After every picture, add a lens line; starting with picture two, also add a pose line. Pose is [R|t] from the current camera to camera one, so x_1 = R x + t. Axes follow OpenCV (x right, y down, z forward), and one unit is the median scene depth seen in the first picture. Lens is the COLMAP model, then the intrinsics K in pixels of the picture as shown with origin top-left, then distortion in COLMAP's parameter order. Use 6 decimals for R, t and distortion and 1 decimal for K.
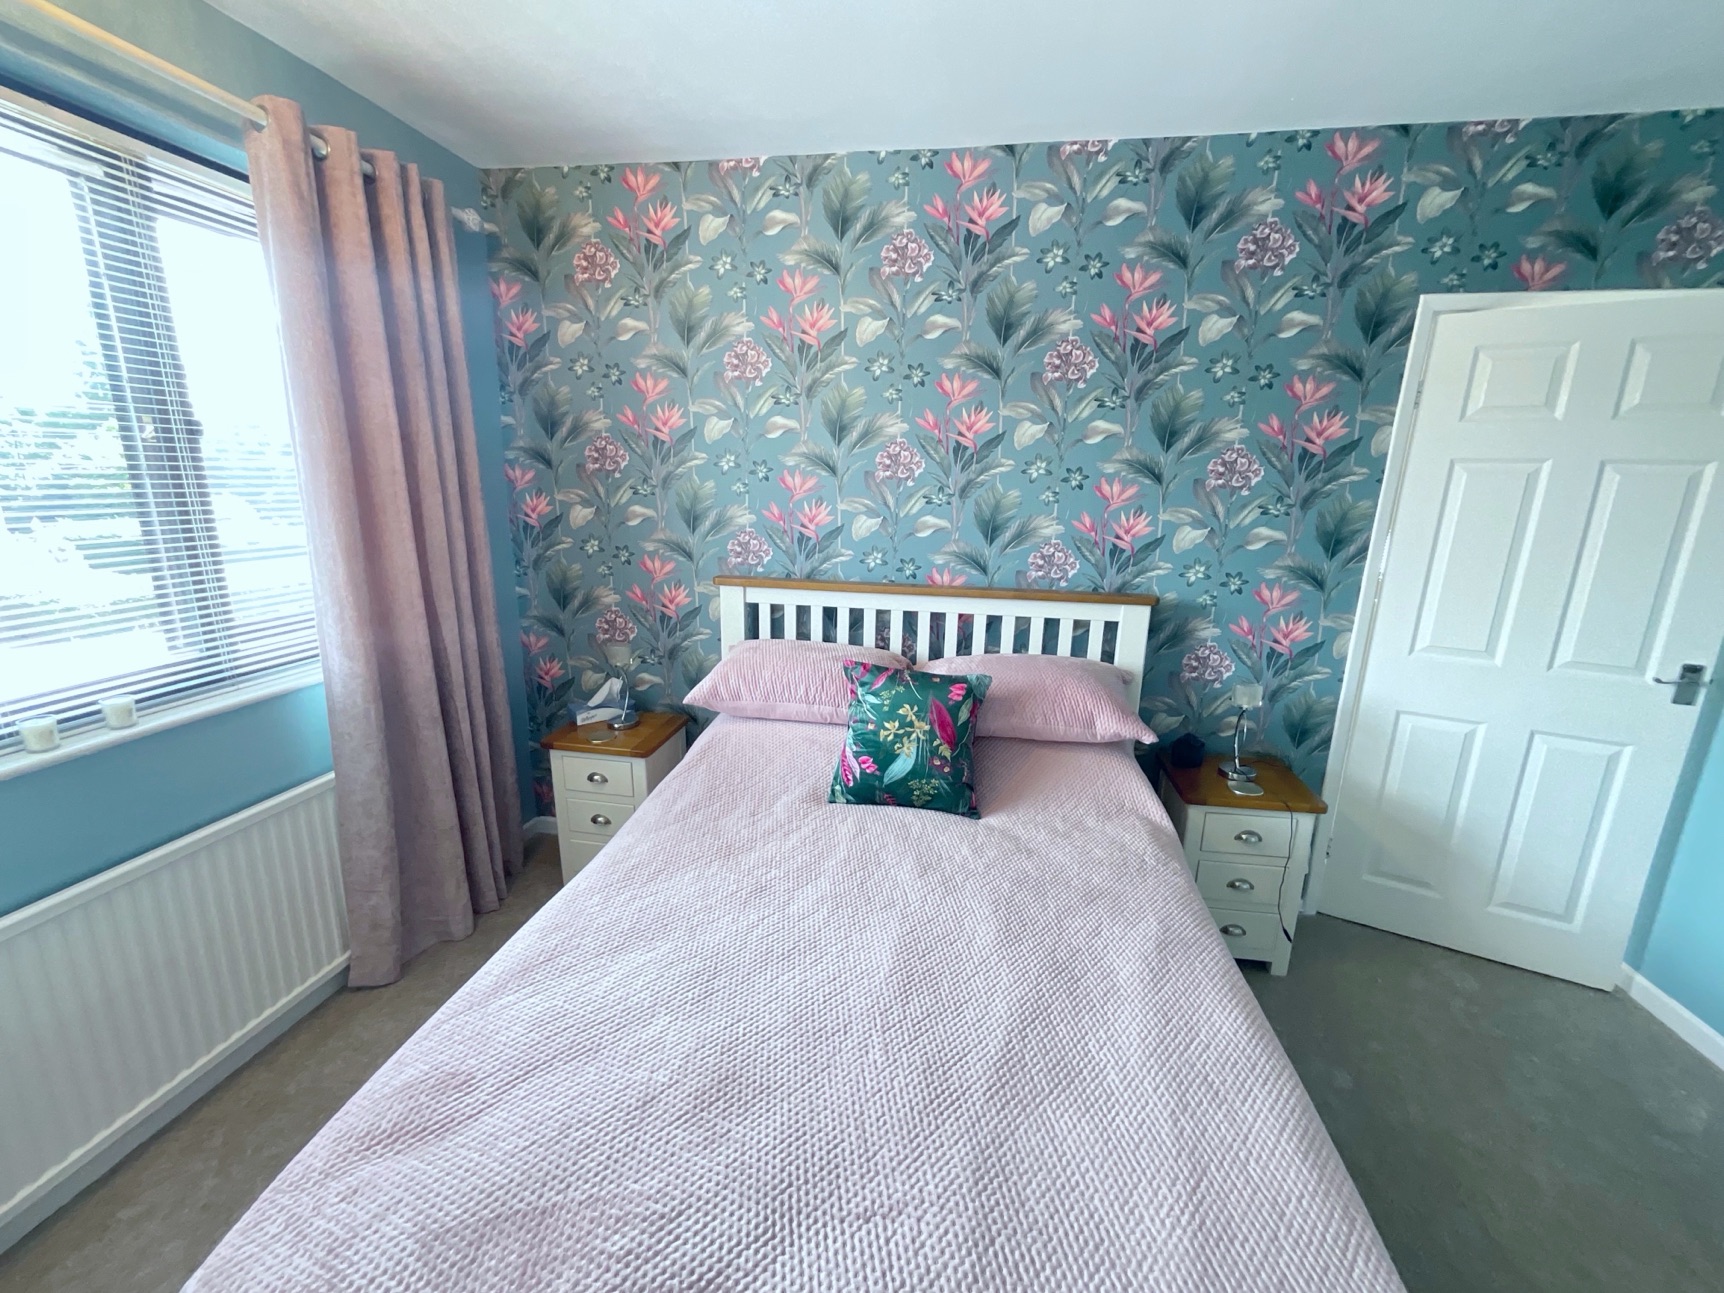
lens RADIAL K [[699.7, 0, 860.4], [0, 699.7, 645.1], [0, 0, 1]] dist [-0.000035, 0.000120]
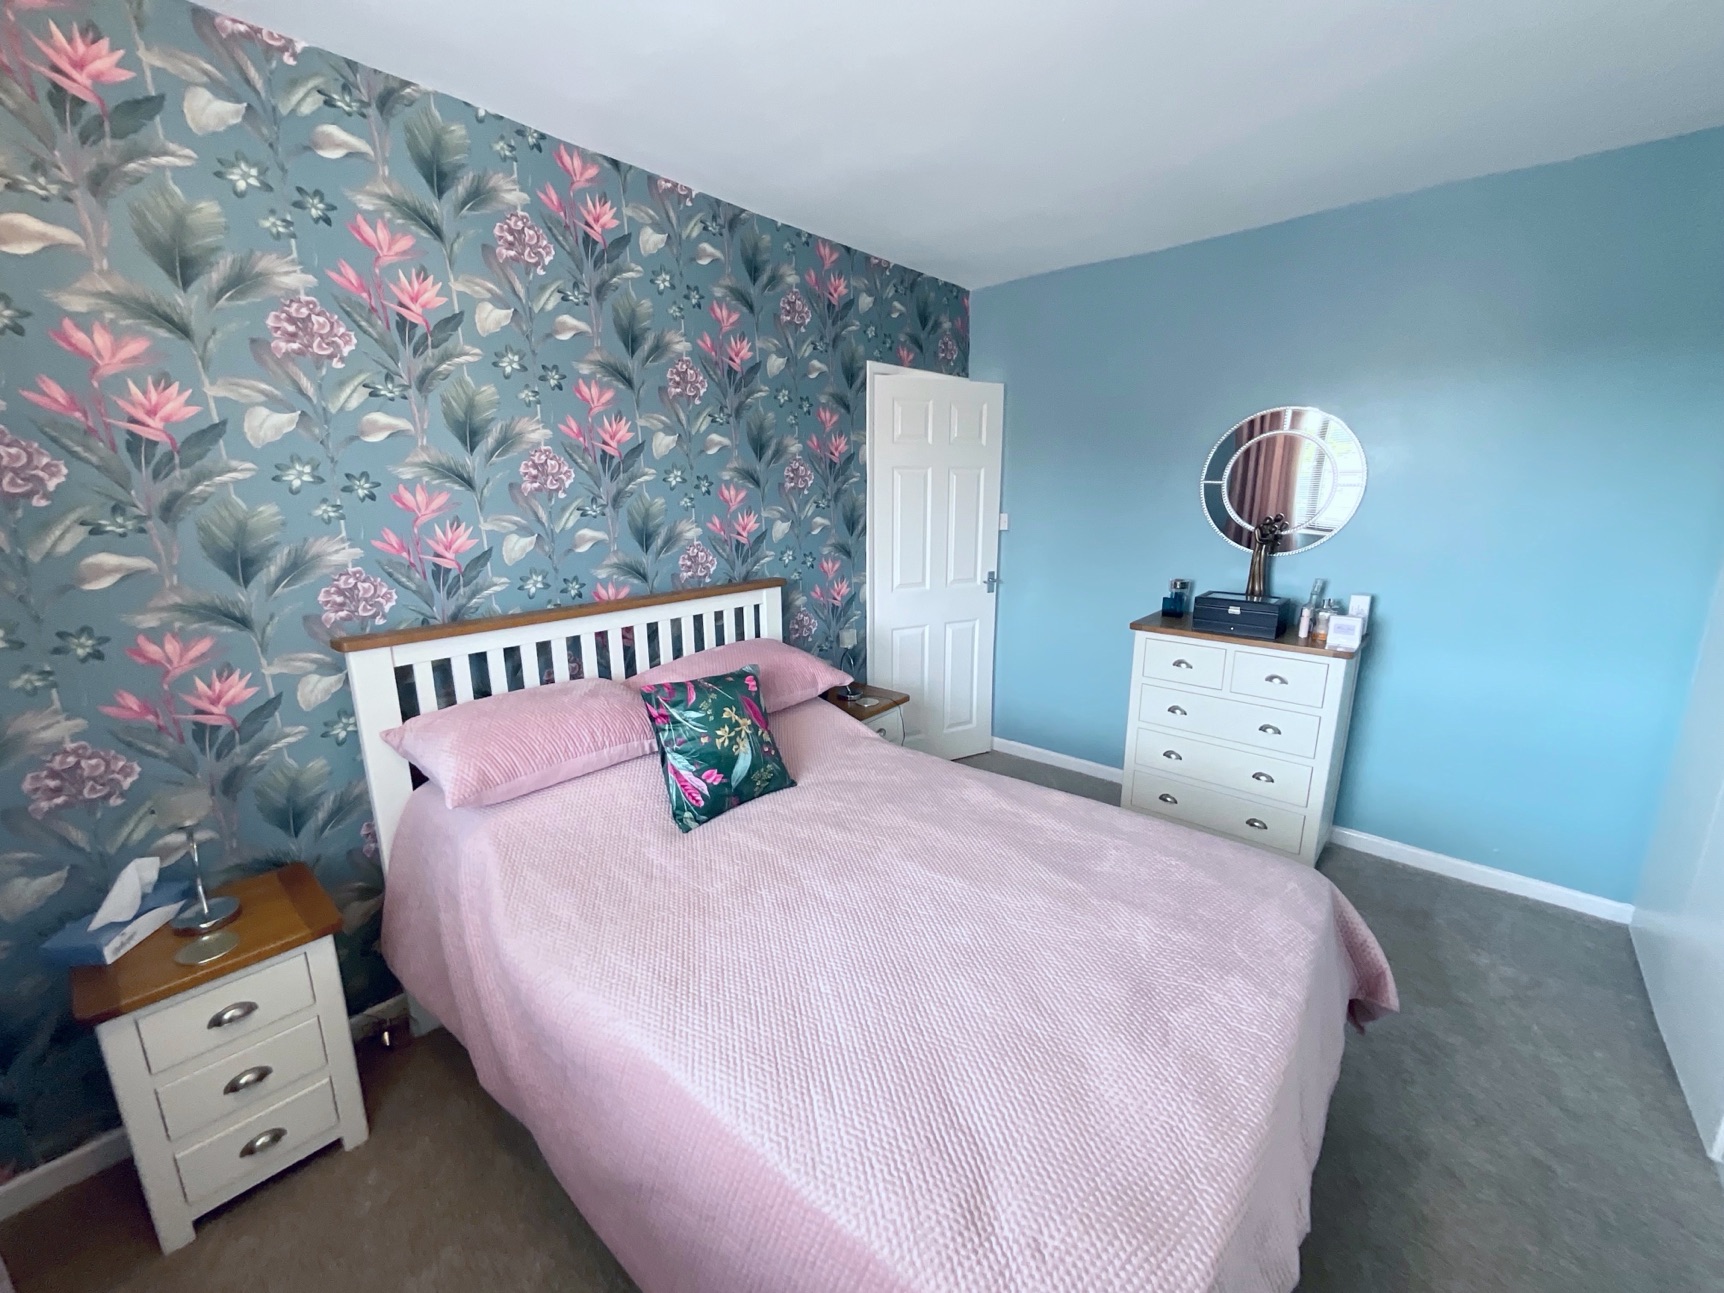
lens RADIAL K [[699.7, 0, 860.9], [0, 699.7, 646.9], [0, 0, 1]] dist [-0.000035, 0.000120]
pose [[0.515387, -0.218592, 0.828610, -0.565693], [0.217332, 0.968649, 0.120357, -0.070698], [-0.828941, 0.118053, 0.546736, 0.219790]]
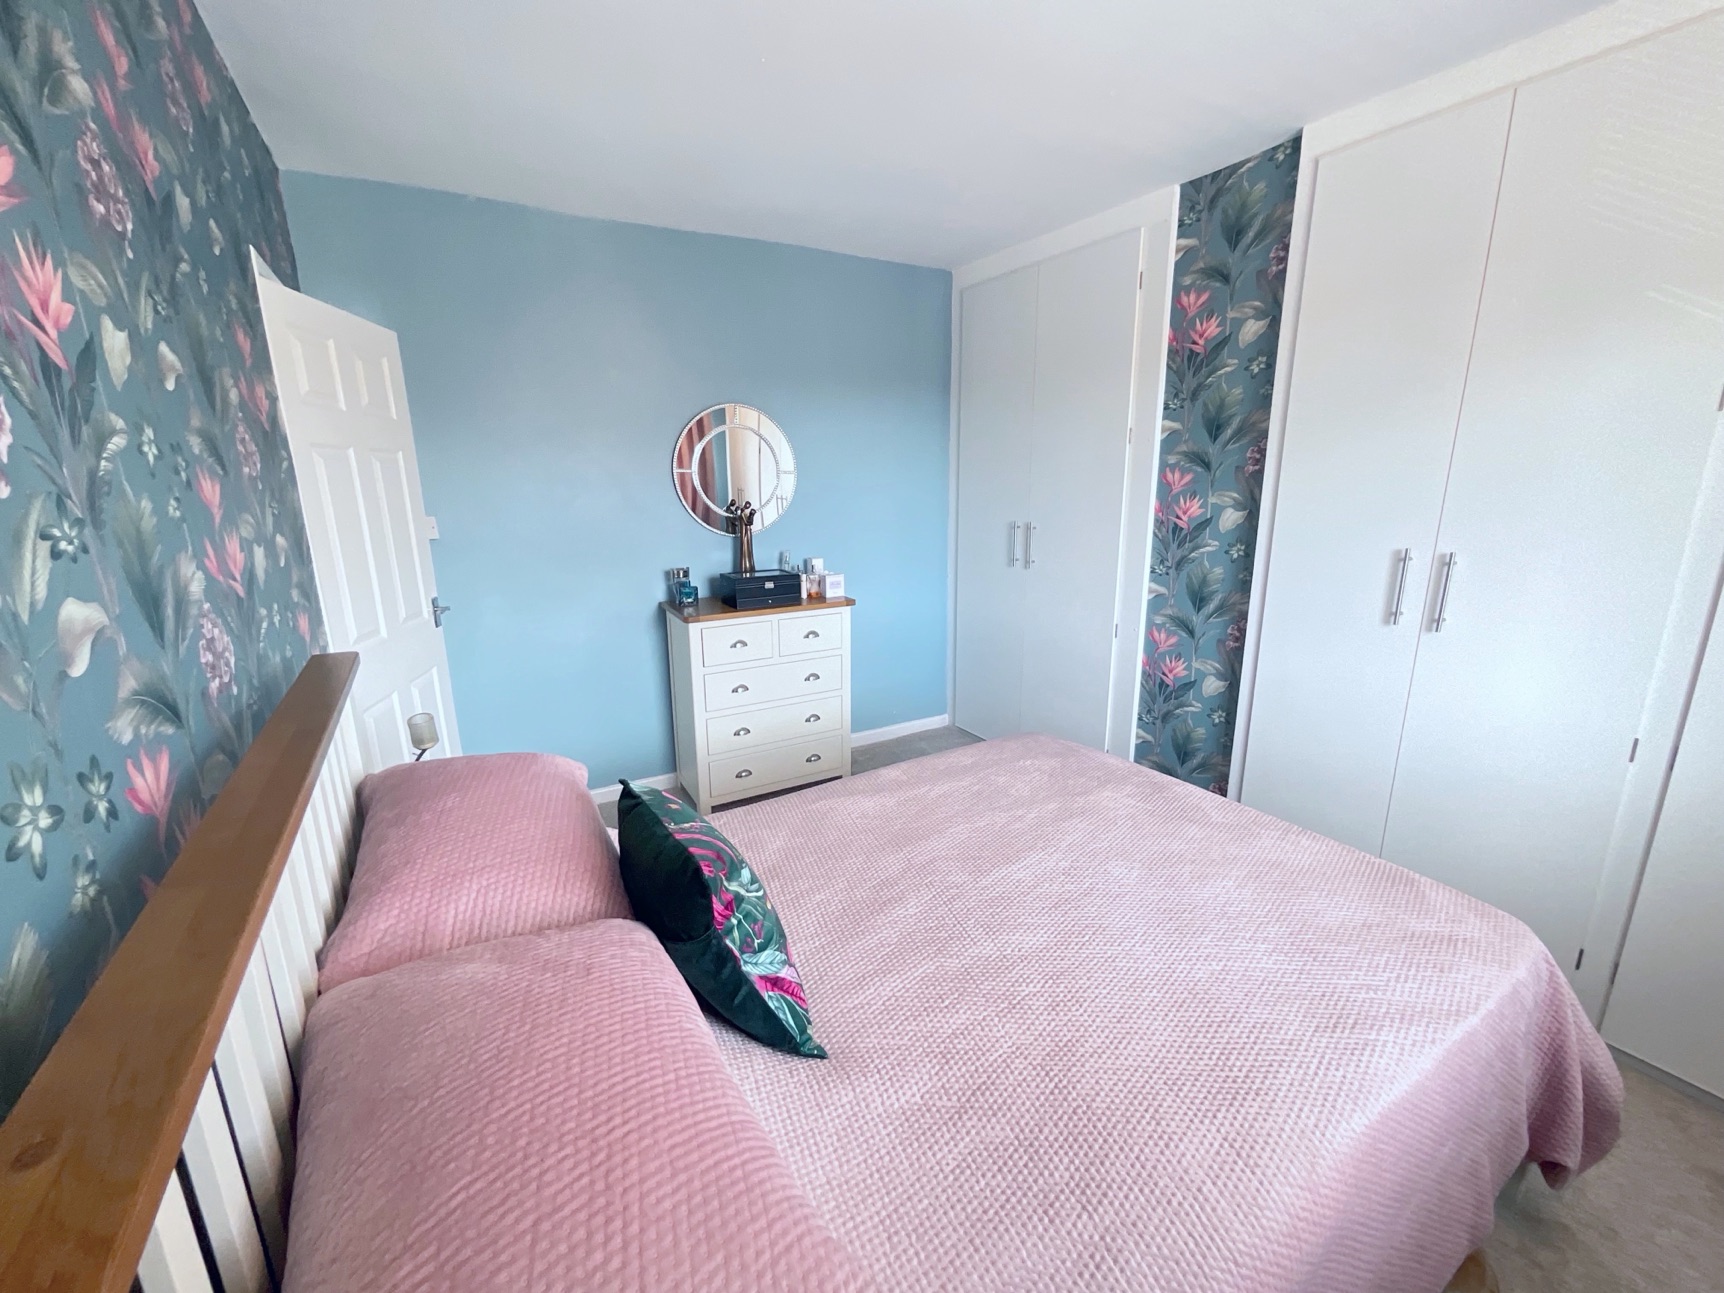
lens RADIAL K [[699.7, 0, 857.3], [0, 699.7, 643.7], [0, 0, 1]] dist [-0.000035, 0.000120]
pose [[-0.645763, -0.190840, 0.739304, -0.348745], [0.178285, 0.903808, 0.389031, -0.241464], [-0.742431, 0.383029, -0.549623, 1.003725]]
